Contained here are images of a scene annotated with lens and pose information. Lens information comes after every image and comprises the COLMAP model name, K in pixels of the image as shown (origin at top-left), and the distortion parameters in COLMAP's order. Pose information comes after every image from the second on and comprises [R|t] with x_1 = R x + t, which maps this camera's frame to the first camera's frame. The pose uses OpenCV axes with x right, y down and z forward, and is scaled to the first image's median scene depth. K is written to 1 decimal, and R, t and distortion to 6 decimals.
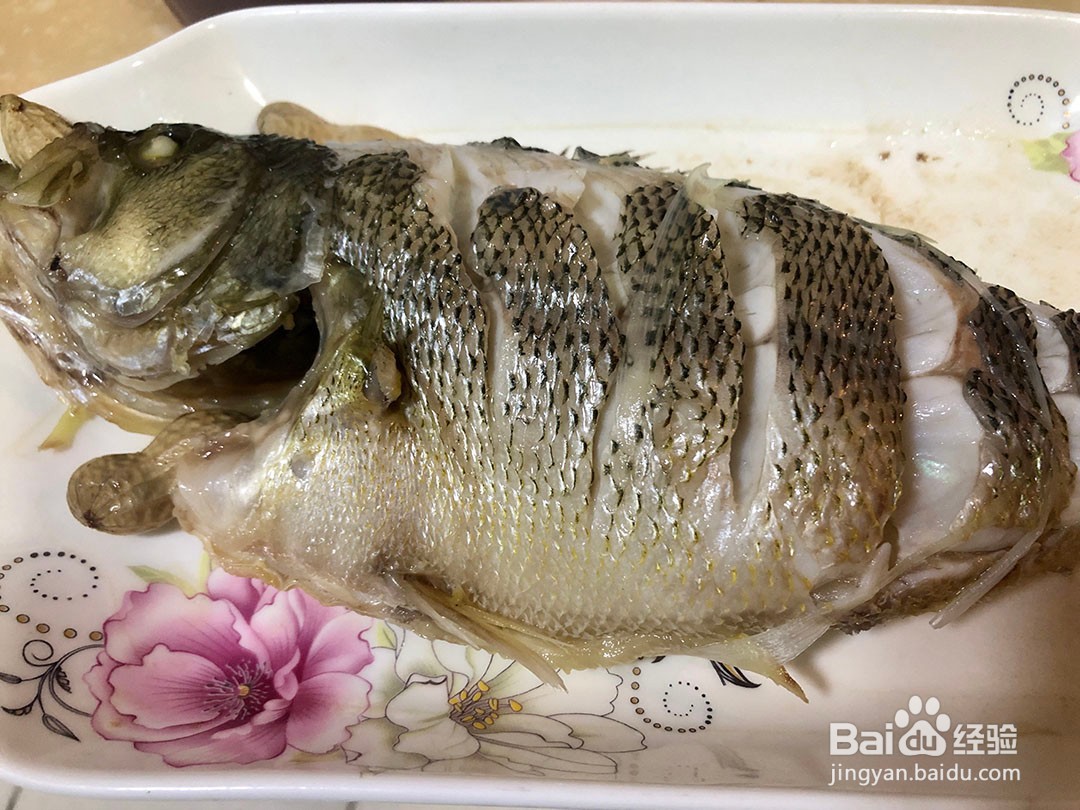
lens RADIAL K [[876.6, 0, 540.0], [0, 876.6, 405.0], [0, 0, 1]] dist [0.096946, -0.134068]
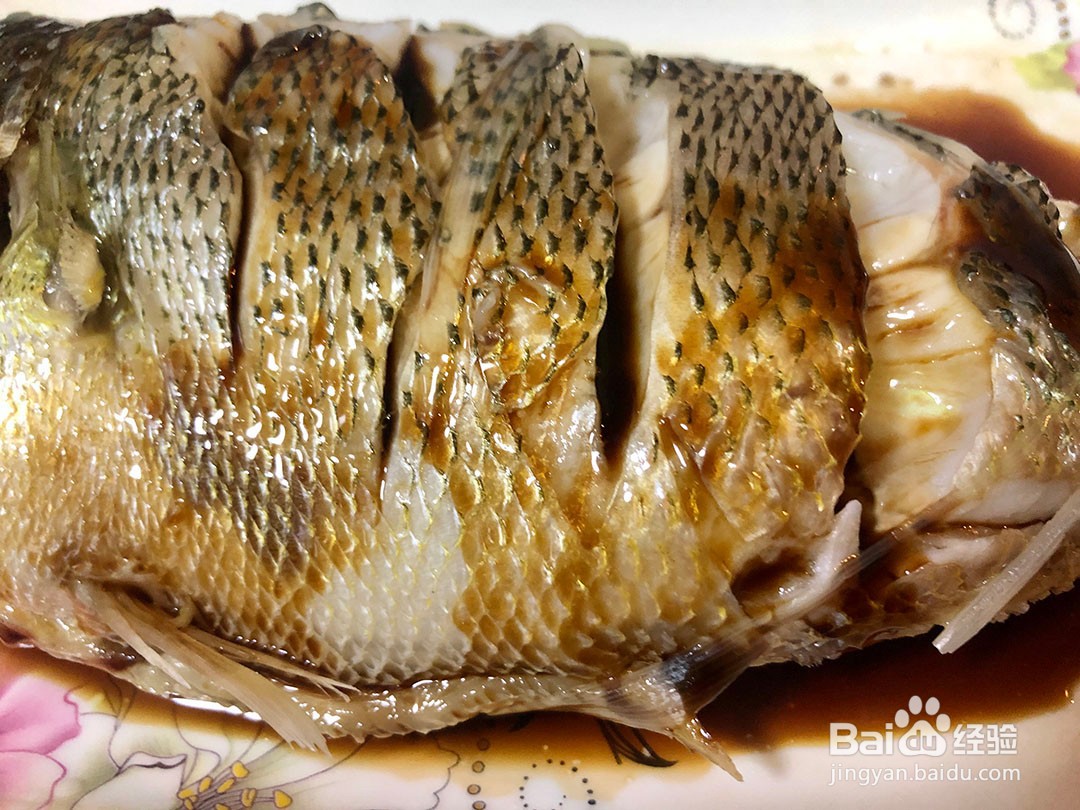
lens RADIAL K [[883.7, 0, 532.4], [0, 883.7, 402.9], [0, 0, 1]] dist [0.023736, -0.007729]
pose [[0.999811, -0.017064, -0.009270, 0.165797], [0.015566, 0.989625, -0.142827, 0.161841], [0.011611, 0.142656, 0.989704, 0.357811]]
